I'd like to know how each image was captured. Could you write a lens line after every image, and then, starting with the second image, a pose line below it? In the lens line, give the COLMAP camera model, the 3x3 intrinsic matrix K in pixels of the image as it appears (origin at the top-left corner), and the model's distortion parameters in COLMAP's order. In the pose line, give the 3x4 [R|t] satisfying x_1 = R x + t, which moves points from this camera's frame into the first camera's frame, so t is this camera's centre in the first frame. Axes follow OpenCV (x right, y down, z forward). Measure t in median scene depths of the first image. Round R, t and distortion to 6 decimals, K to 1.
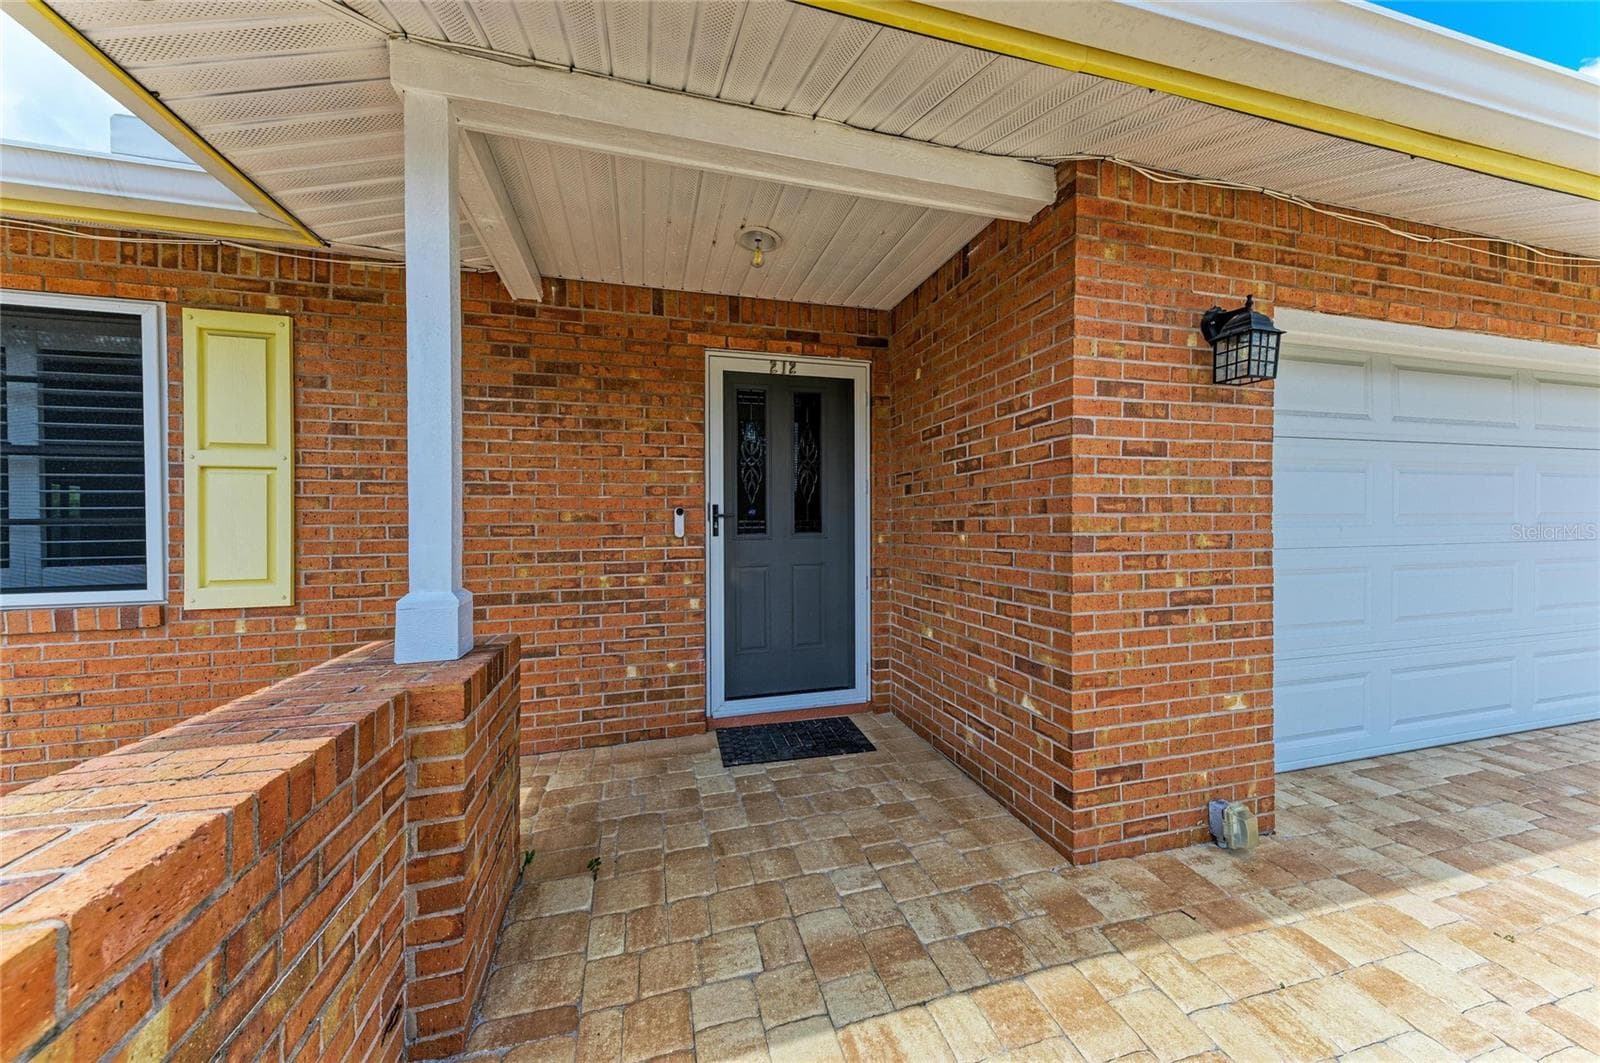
lens RADIAL K [[540.5, 0, 817.5], [0, 540.5, 534.7], [0, 0, 1]] dist [0.012942, -0.000198]
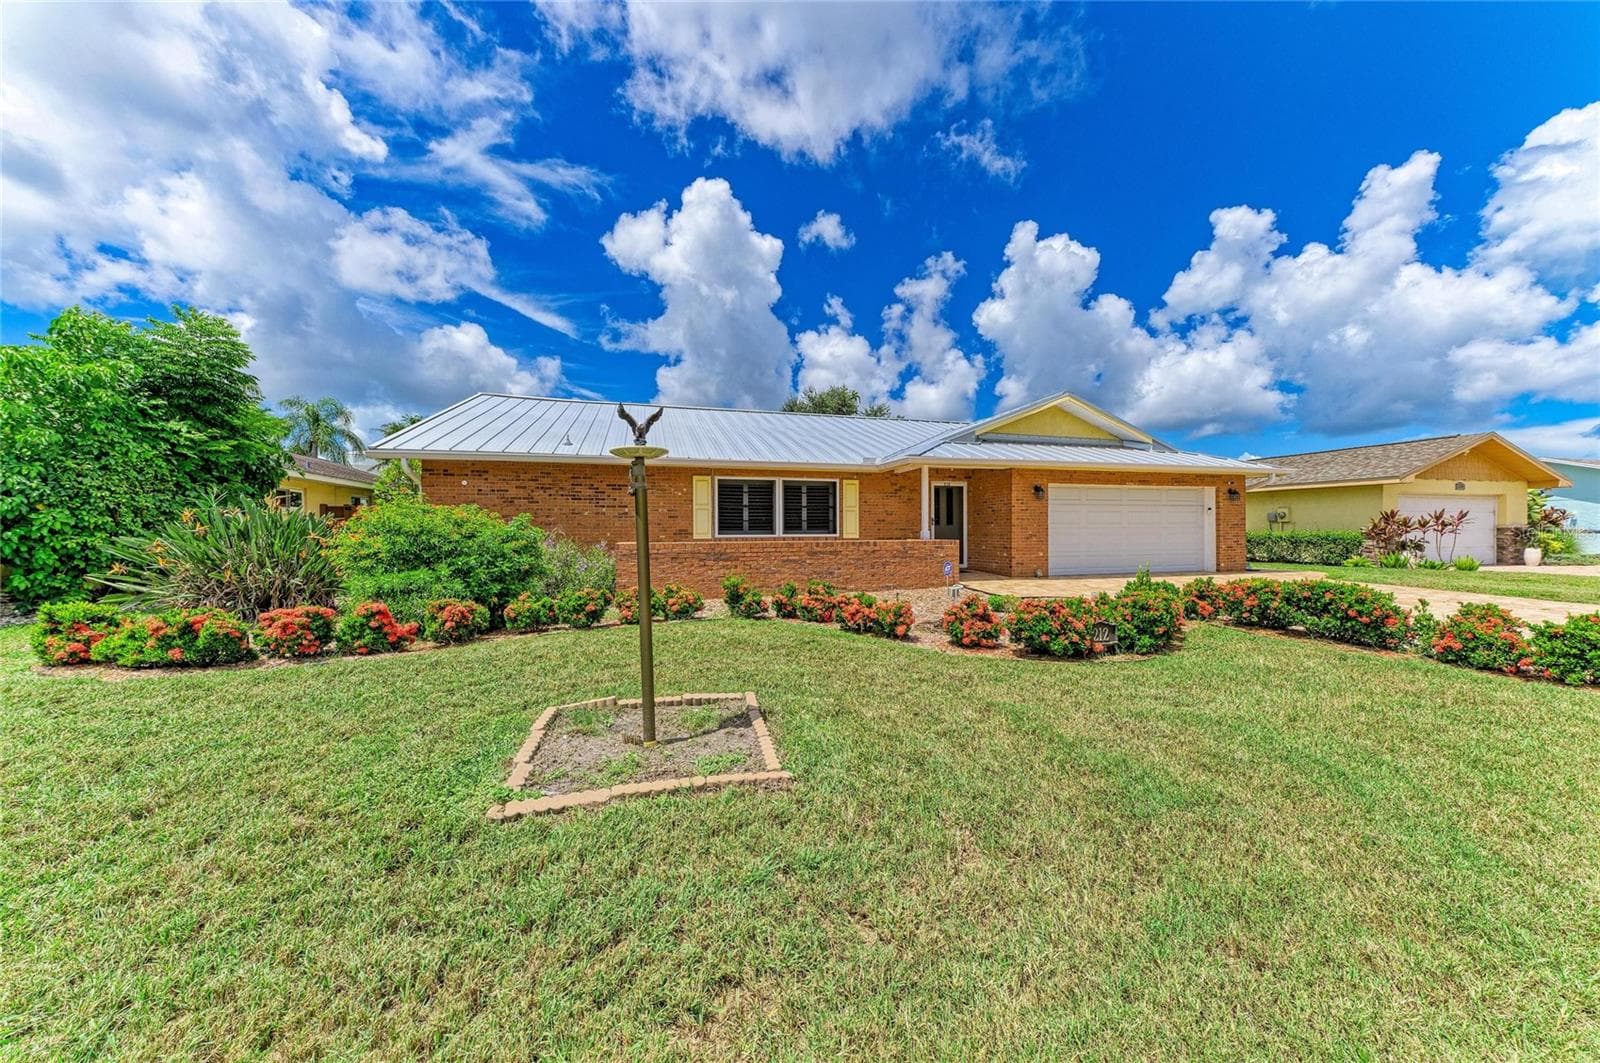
lens RADIAL K [[540.5, 0, 817.5], [0, 540.5, 534.7], [0, 0, 1]] dist [0.012942, -0.000198]
pose [[0.999489, 0.002433, 0.031887, -1.483239], [-0.002826, 0.999921, 0.012268, 0.039946], [-0.031855, -0.012352, 0.999416, -3.895845]]
